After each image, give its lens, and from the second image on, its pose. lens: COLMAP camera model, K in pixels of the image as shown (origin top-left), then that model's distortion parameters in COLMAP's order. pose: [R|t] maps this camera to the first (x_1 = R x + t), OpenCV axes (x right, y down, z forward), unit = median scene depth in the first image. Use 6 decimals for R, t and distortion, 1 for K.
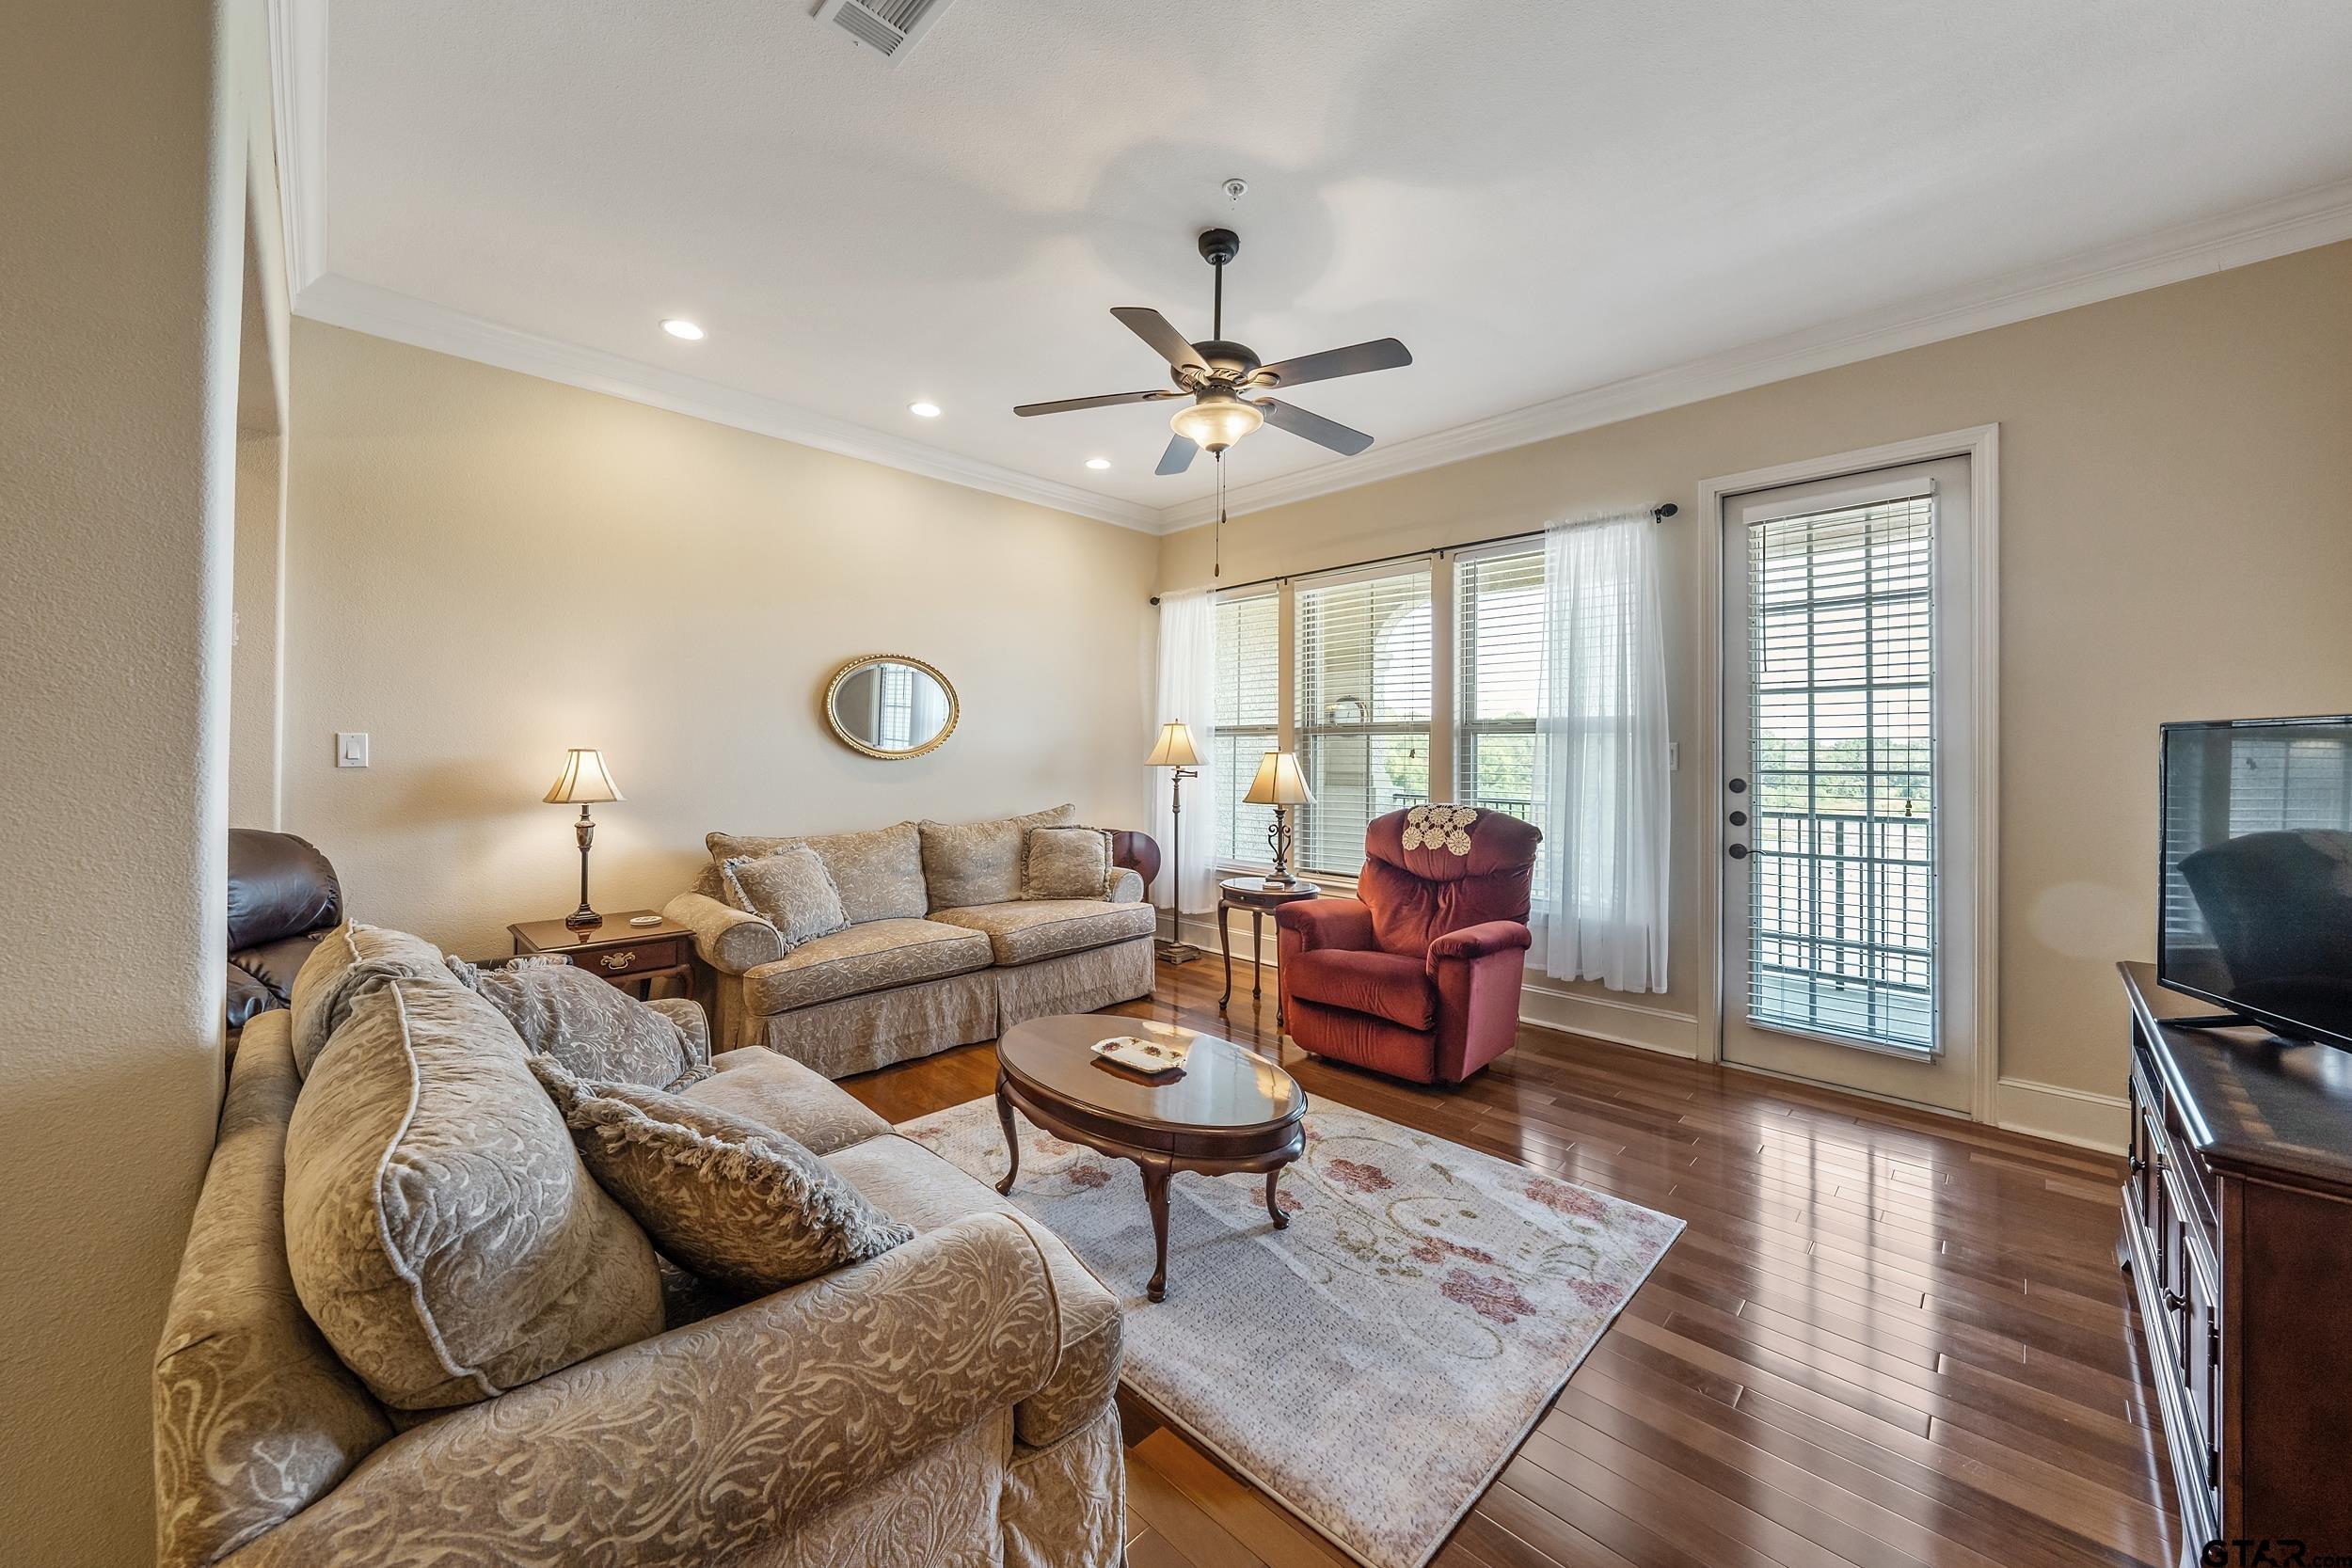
lens RADIAL K [[858.5, 0, 1173.9], [0, 858.5, 748.3], [0, 0, 1]] dist [-0.000218, 0.000076]
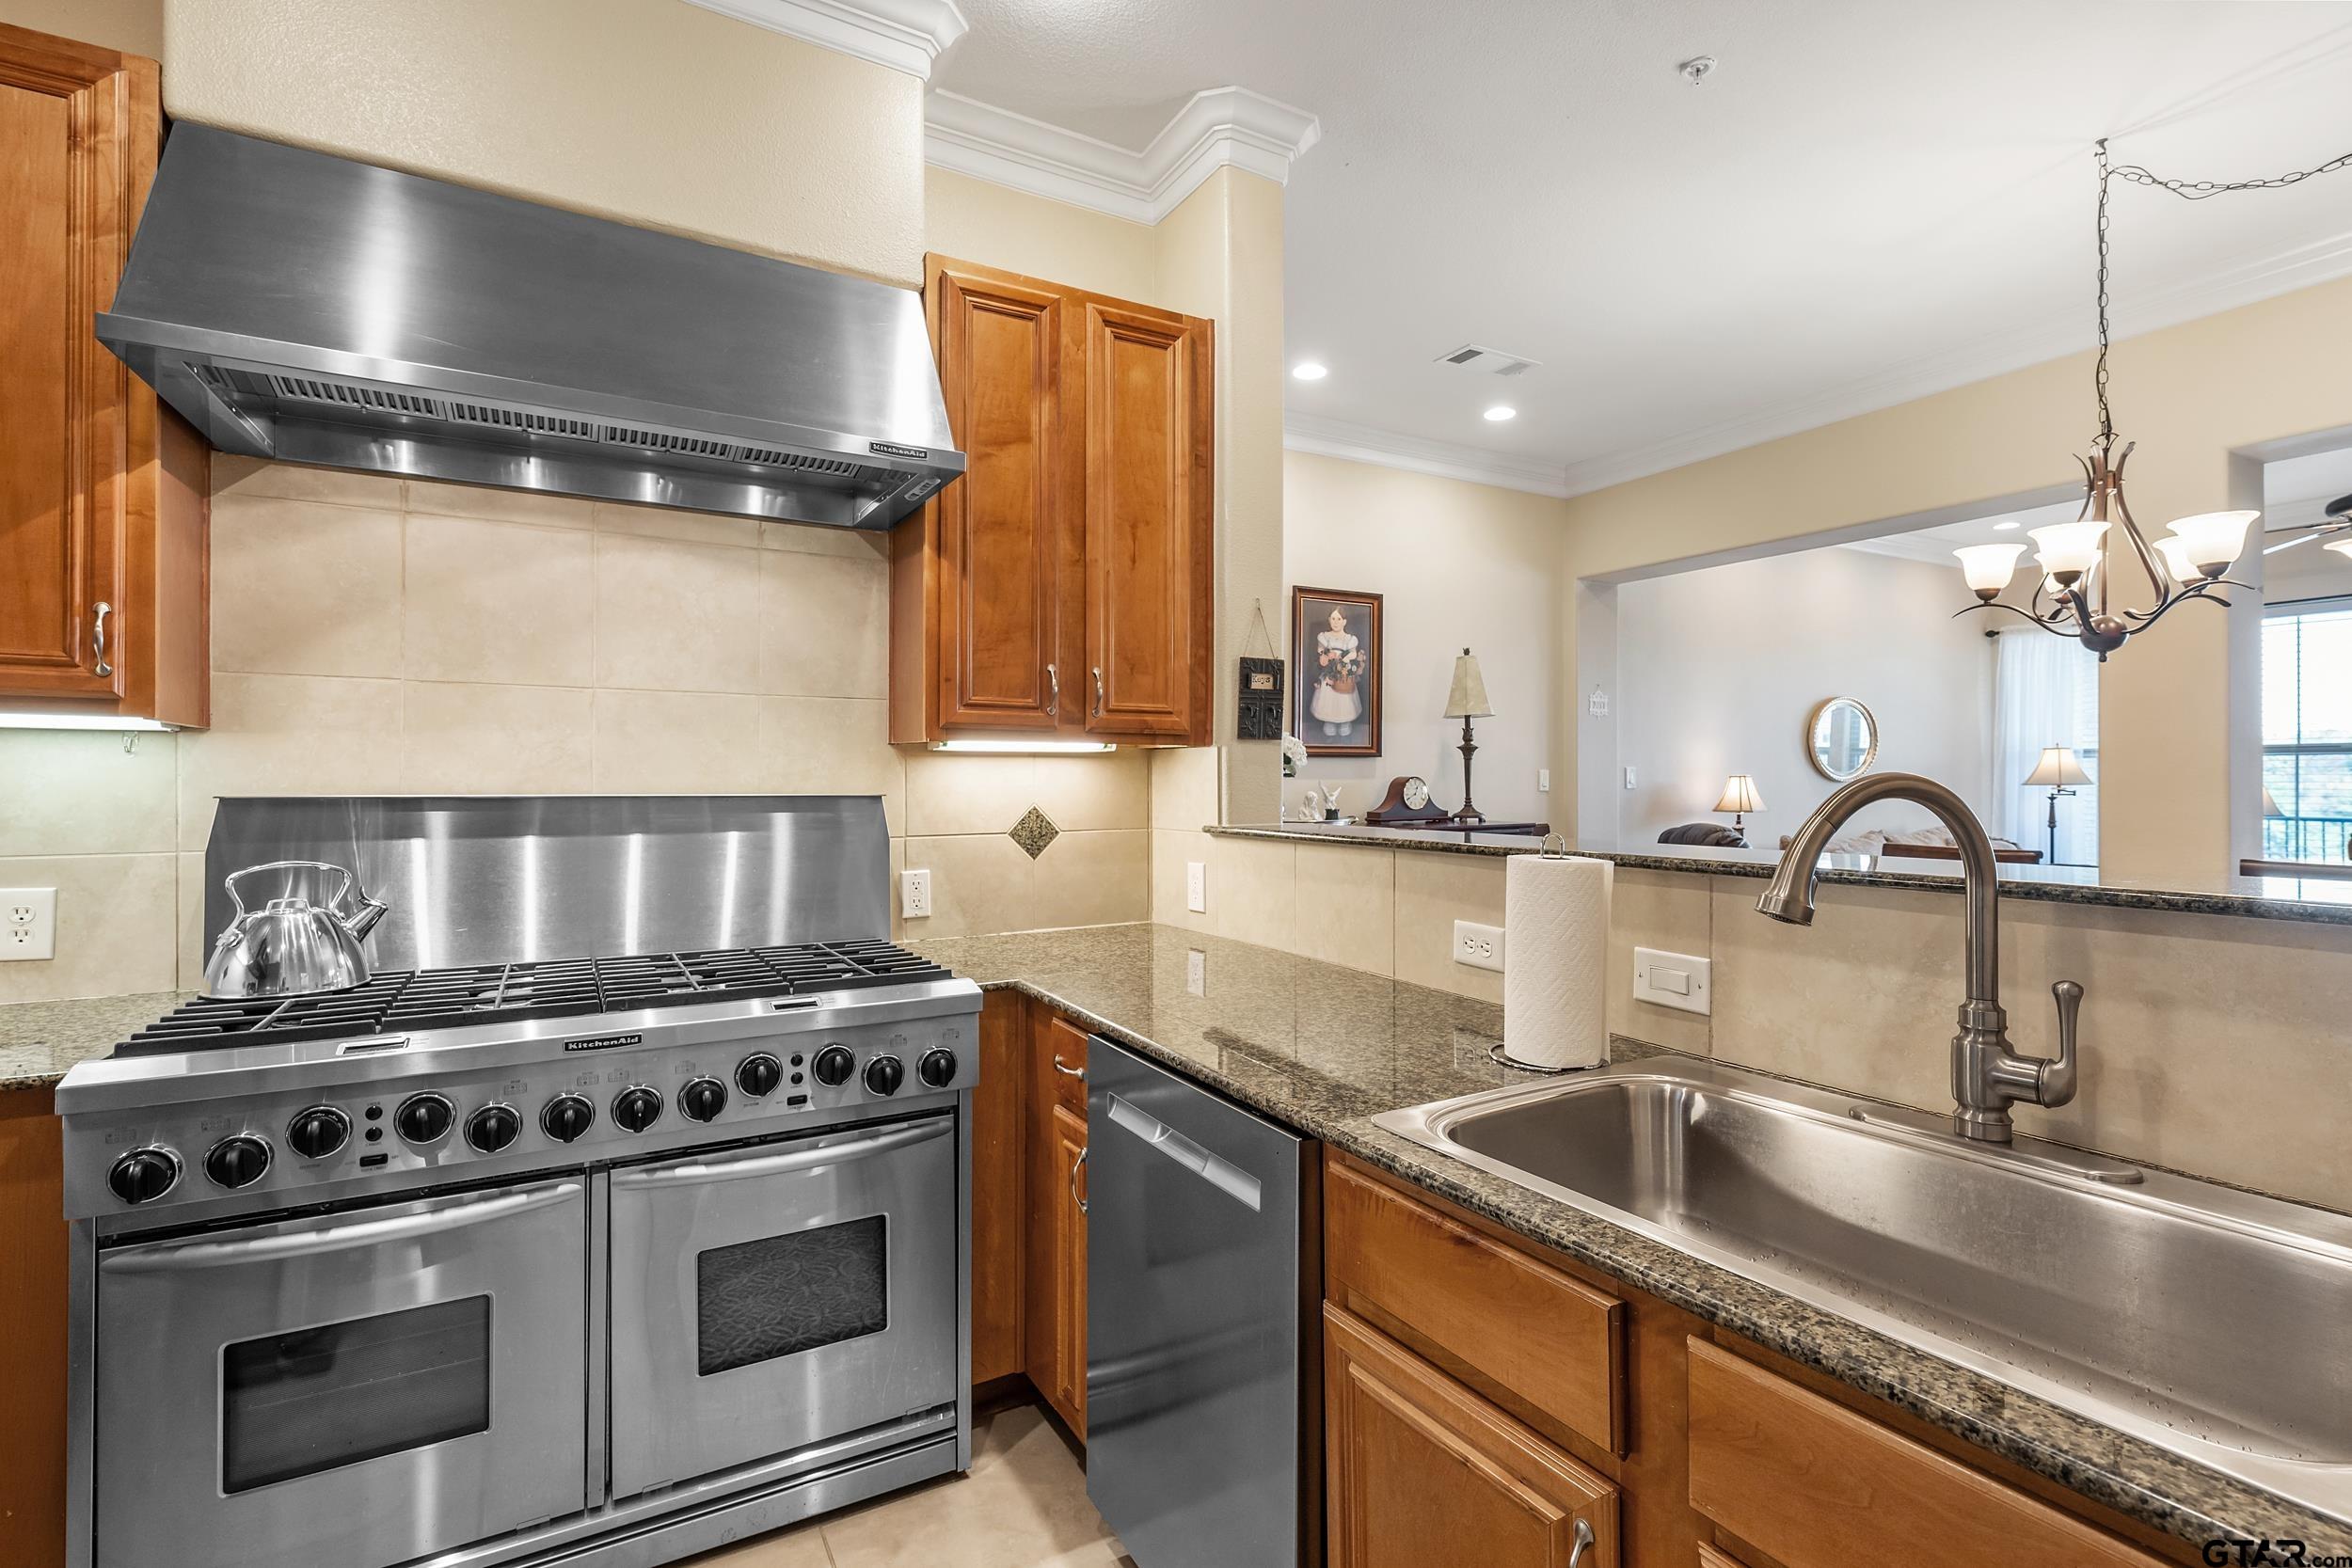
lens RADIAL K [[1084.9, 0, 1176.5], [0, 1084.9, 781.2], [0, 0, 1]] dist [0.004592, -0.000986]
pose [[0.961201, -0.010208, -0.275661, -1.006913], [0.012752, 0.999891, 0.007440, -0.014387], [0.275555, -0.010667, 0.961226, -0.951202]]
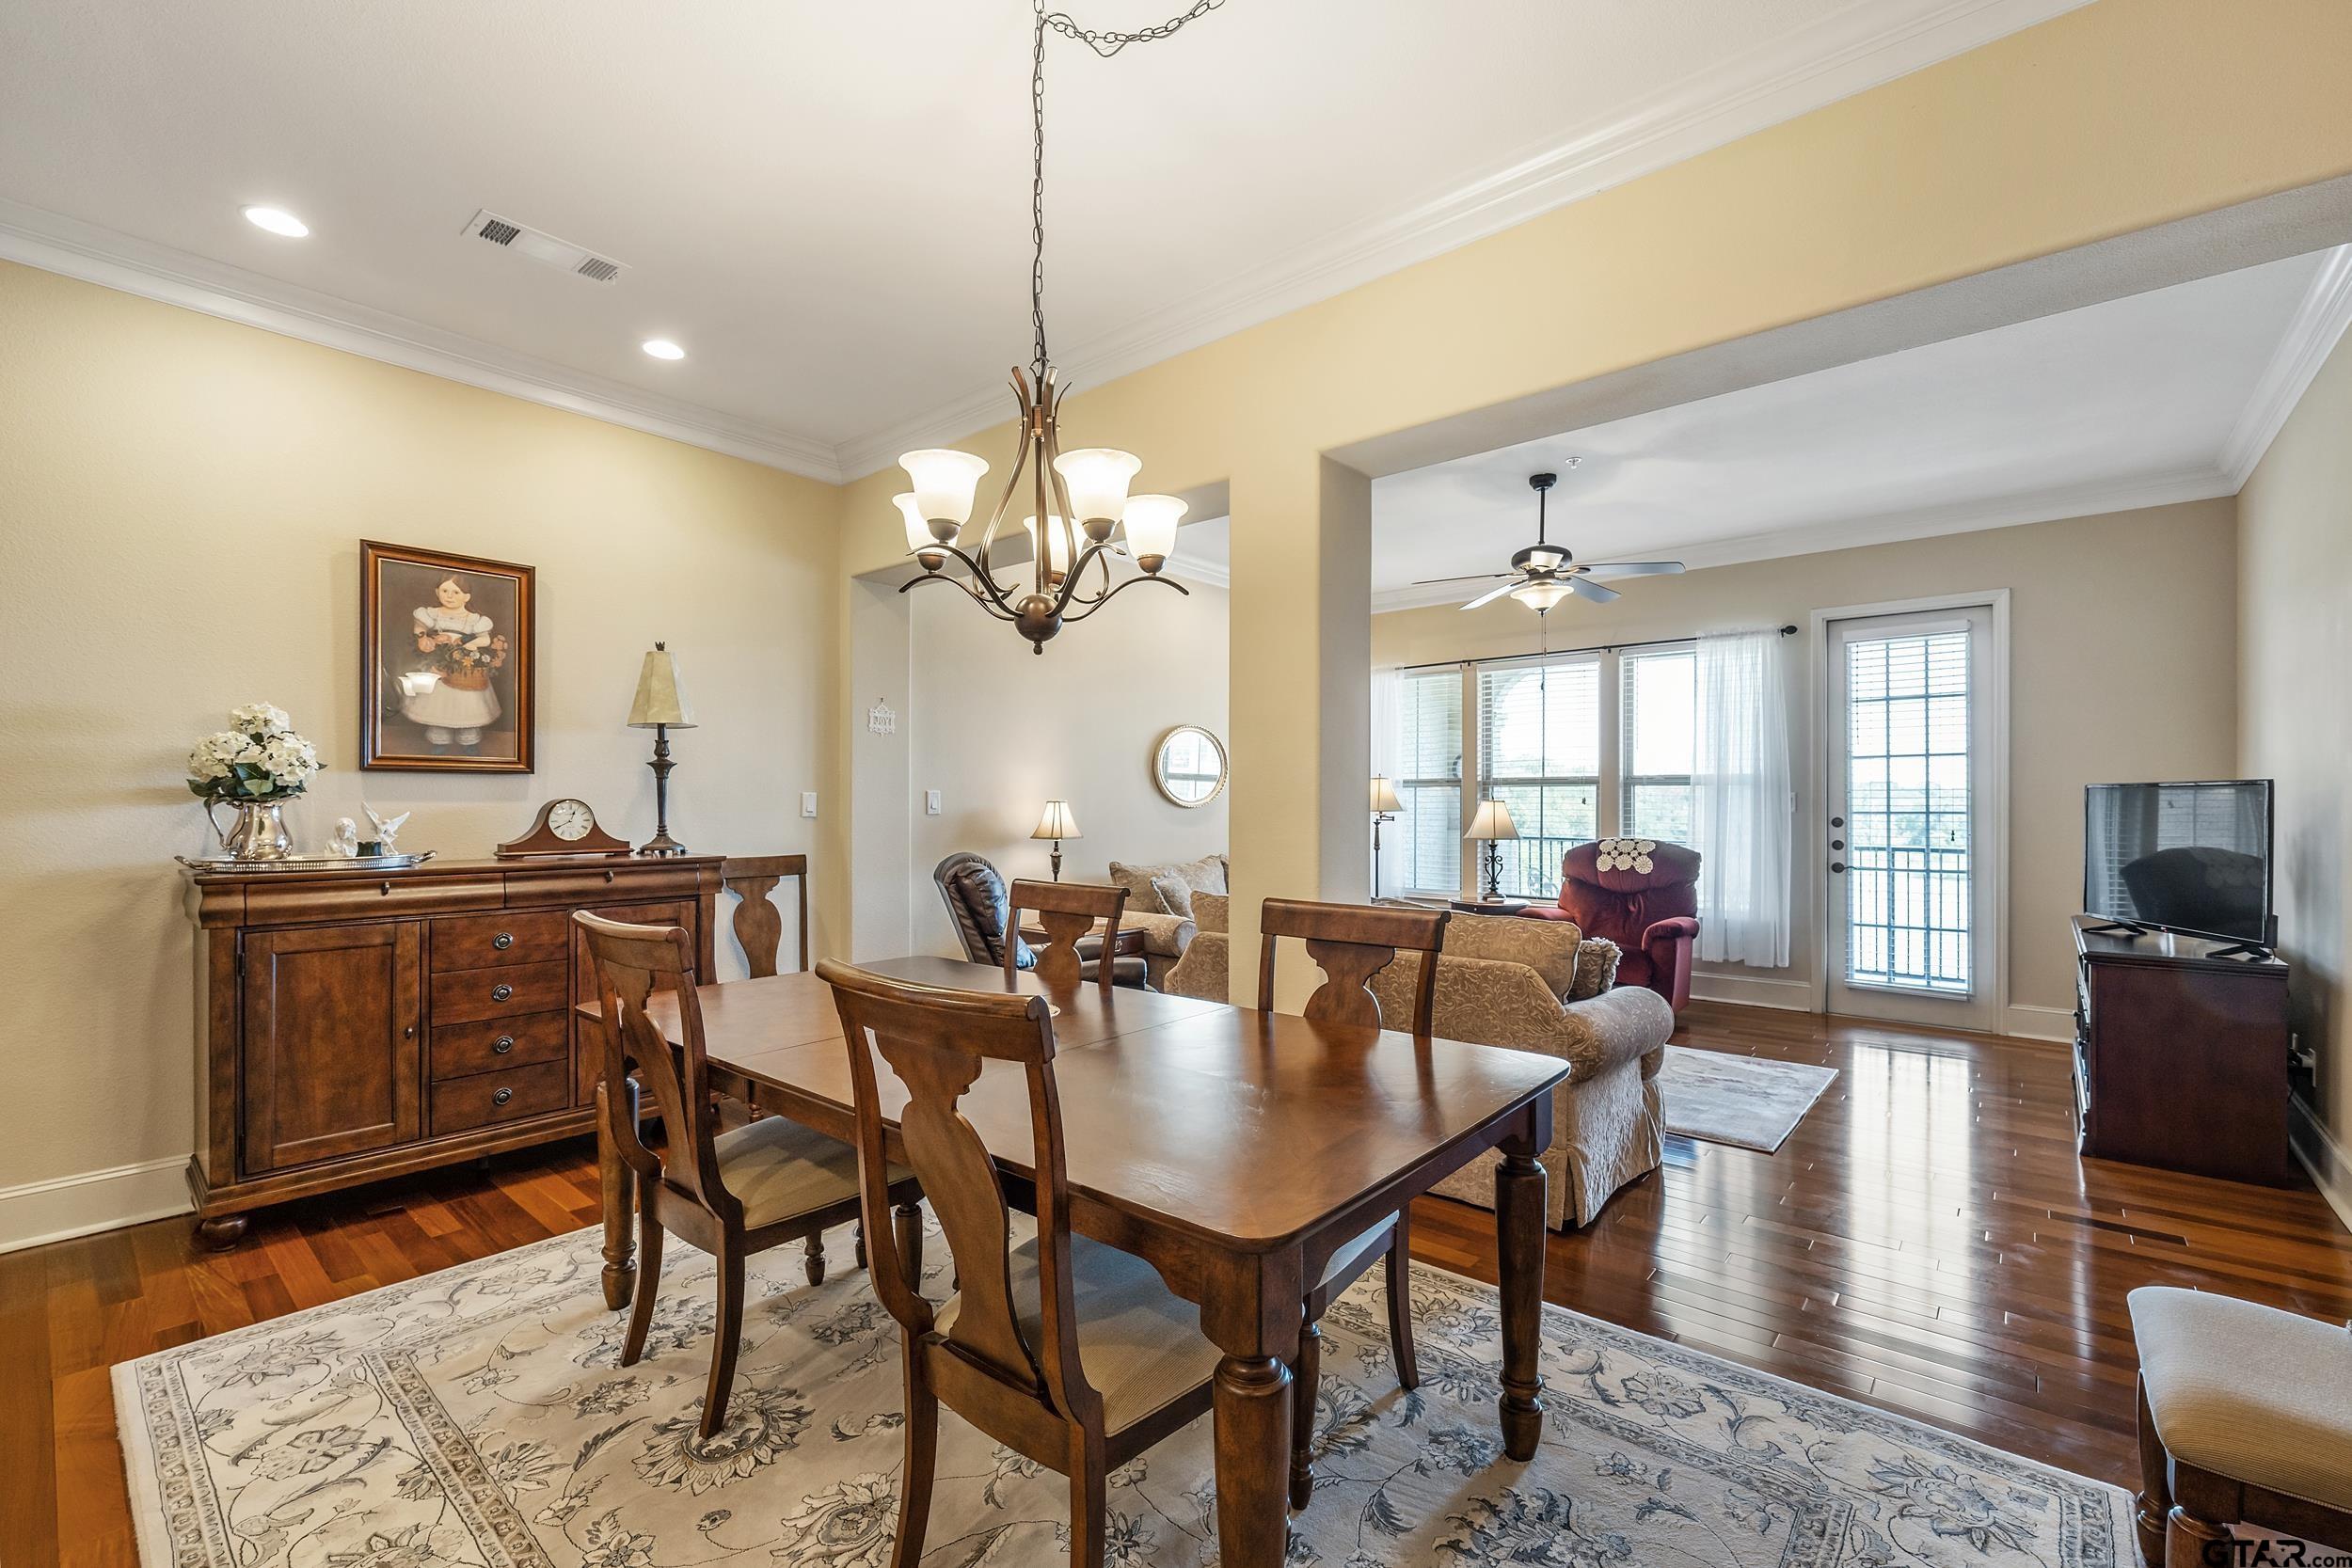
lens RADIAL K [[990.9, 0, 1173.9], [0, 990.9, 802.2], [0, 0, 1]] dist [0.002017, 0.001648]
pose [[0.997848, -0.004694, 0.065404, -0.551921], [0.004217, 0.999964, 0.007422, -0.007443], [-0.065437, -0.007130, 0.997831, -0.577281]]
